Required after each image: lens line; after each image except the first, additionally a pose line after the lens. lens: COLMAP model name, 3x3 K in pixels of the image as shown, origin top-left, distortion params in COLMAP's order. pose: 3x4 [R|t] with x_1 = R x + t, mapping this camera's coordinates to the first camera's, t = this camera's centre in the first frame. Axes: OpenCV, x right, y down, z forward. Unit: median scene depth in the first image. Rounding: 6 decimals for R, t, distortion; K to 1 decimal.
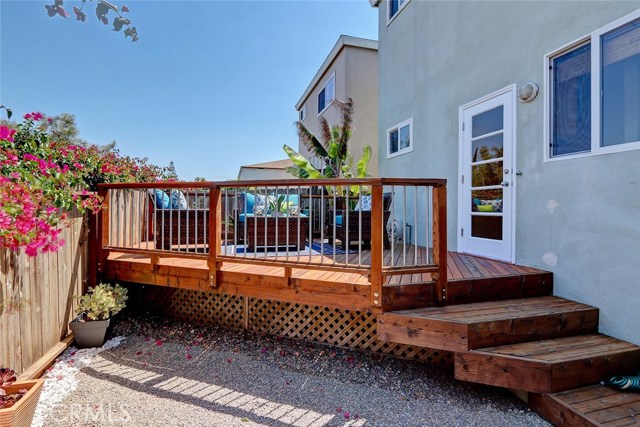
lens RADIAL K [[291.4, 0, 312.9], [0, 291.4, 210.4], [0, 0, 1]] dist [0.000511, -0.000056]
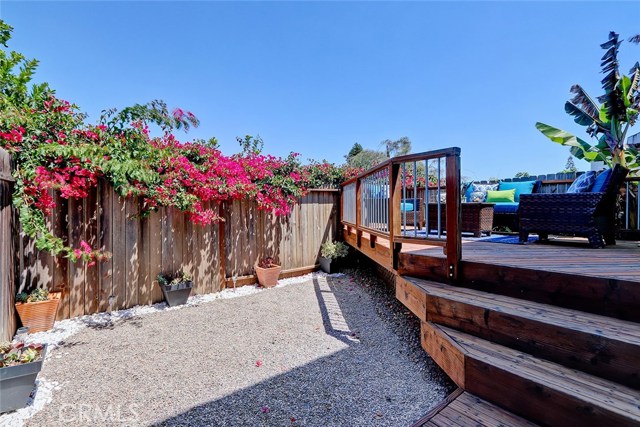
lens RADIAL K [[291.4, 0, 312.9], [0, 291.4, 210.4], [0, 0, 1]] dist [0.000511, -0.000056]
pose [[0.401239, -0.001706, -0.915972, 1.119644], [0.001313, 0.999998, -0.001287, 0.093188], [0.915972, -0.000686, 0.401241, 0.218860]]
